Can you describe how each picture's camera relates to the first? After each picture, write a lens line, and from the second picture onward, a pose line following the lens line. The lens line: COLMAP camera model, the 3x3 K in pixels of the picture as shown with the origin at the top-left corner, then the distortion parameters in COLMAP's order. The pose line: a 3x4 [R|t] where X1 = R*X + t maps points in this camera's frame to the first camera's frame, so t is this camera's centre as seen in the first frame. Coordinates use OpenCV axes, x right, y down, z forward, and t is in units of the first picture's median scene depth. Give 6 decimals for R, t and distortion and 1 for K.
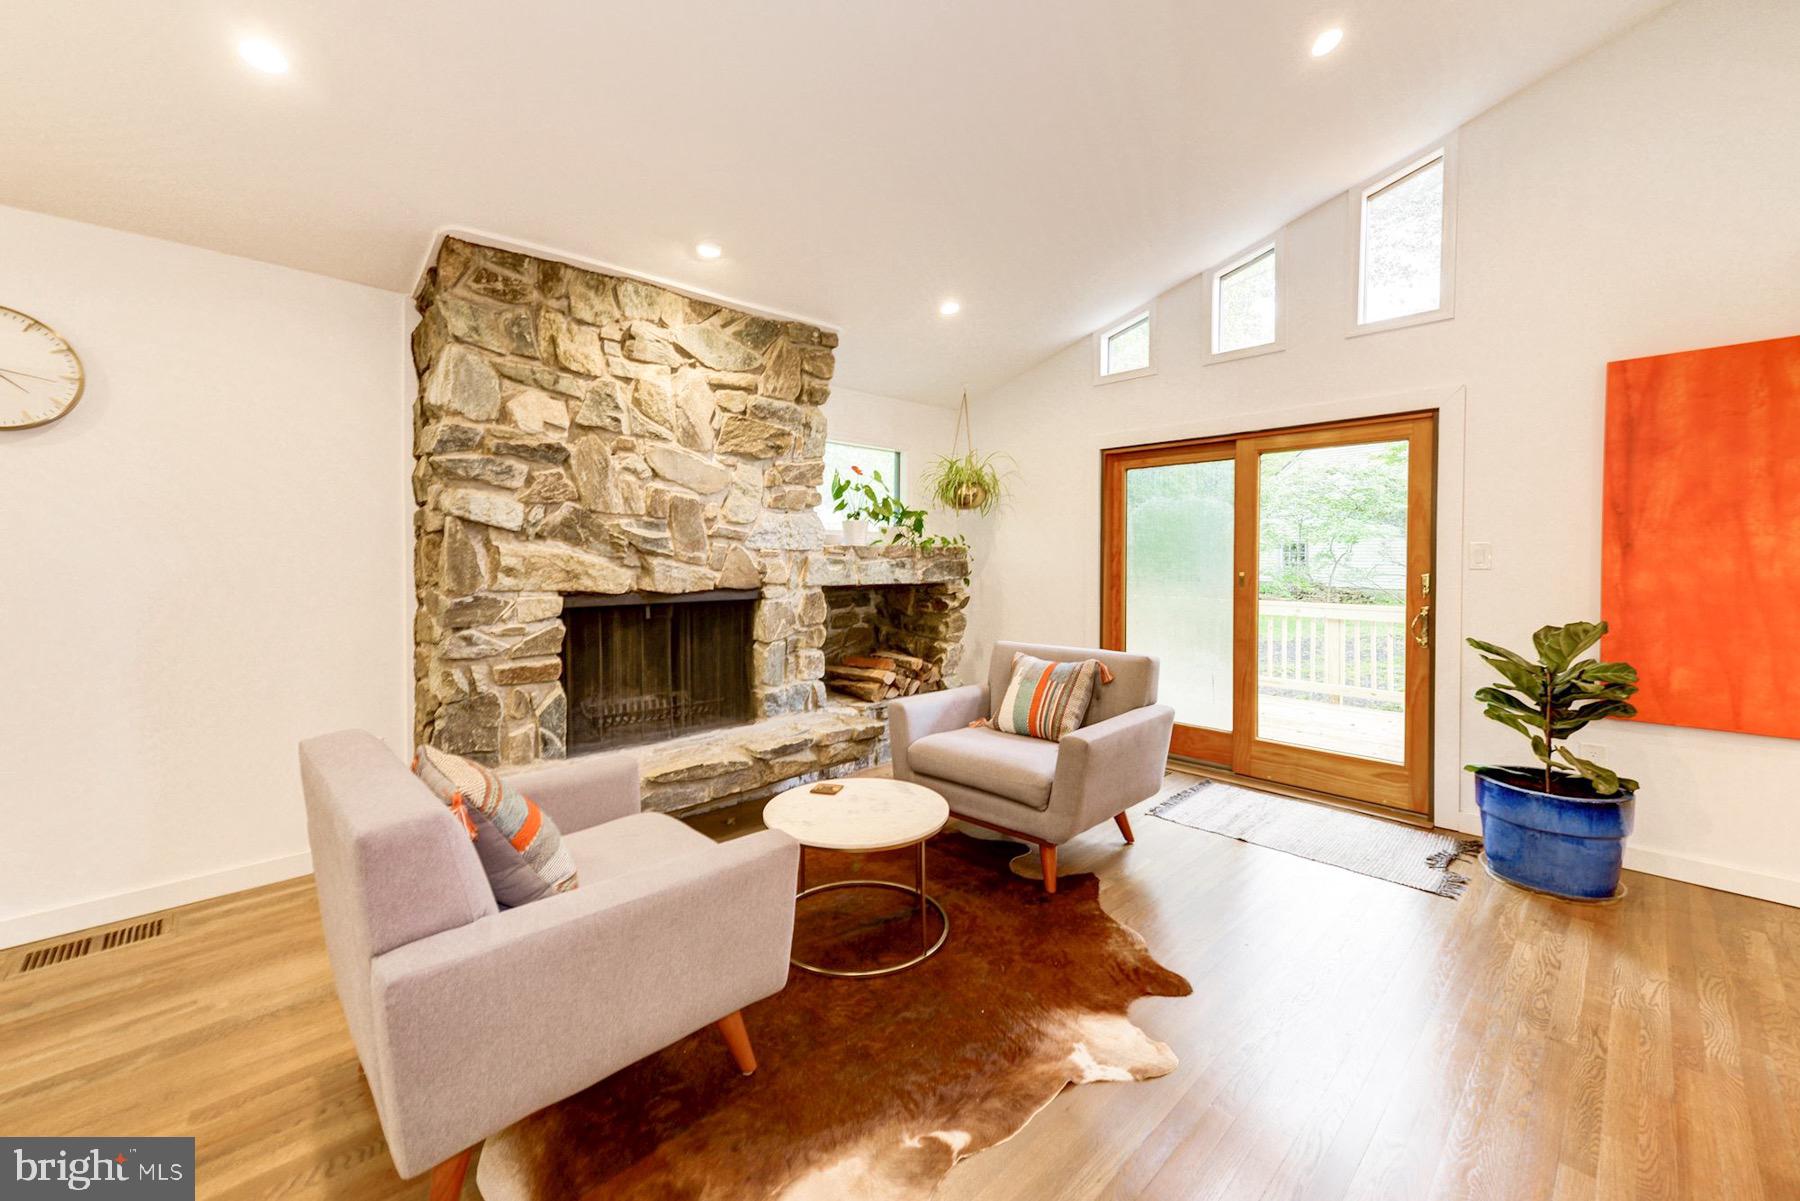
lens RADIAL K [[721.7, 0, 904.4], [0, 721.7, 568.8], [0, 0, 1]] dist [0.001940, 0.000099]
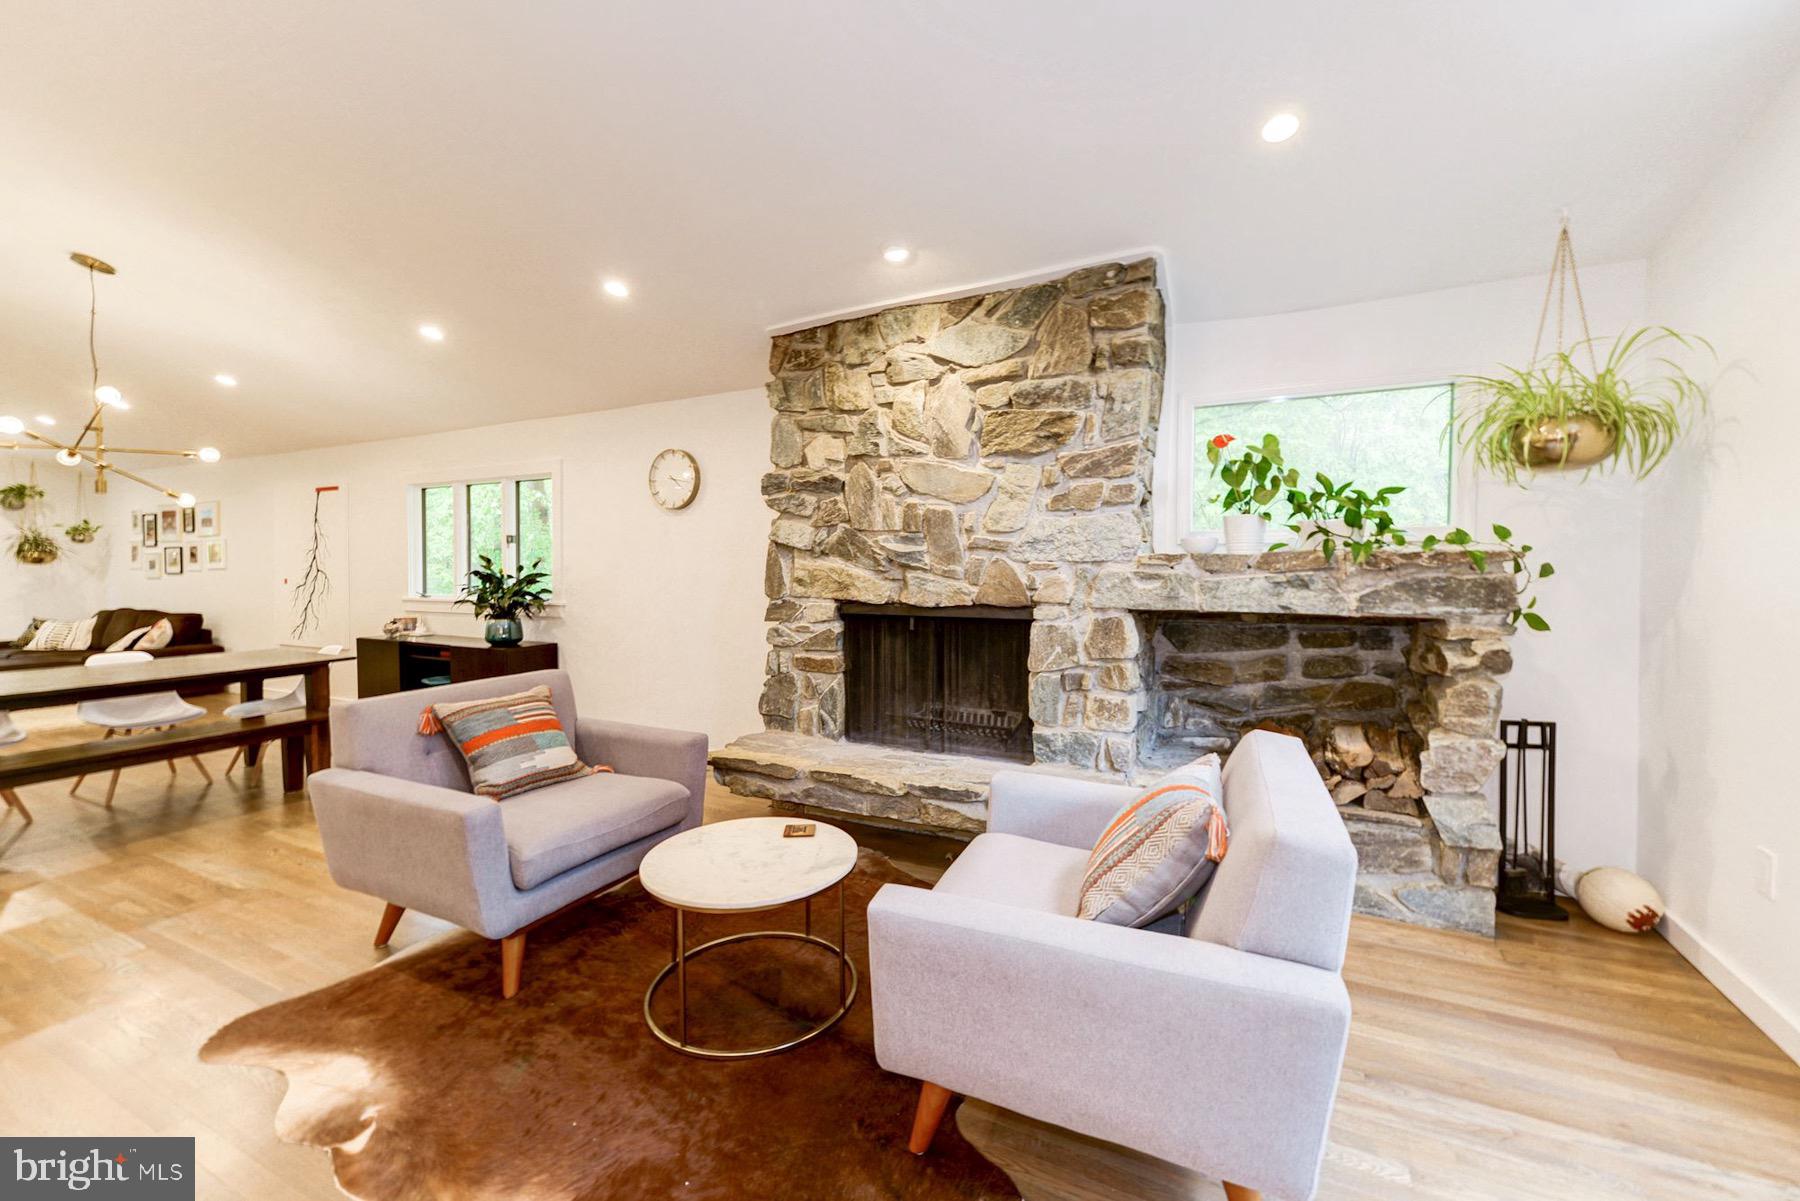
lens RADIAL K [[705.9, 0, 909.5], [0, 705.9, 585.0], [0, 0, 1]] dist [0.011588, 0.000104]
pose [[0.330086, 0.019473, -0.943750, 0.604287], [-0.014326, 0.999775, 0.015619, -0.010965], [0.943842, 0.008364, 0.330291, 0.666345]]
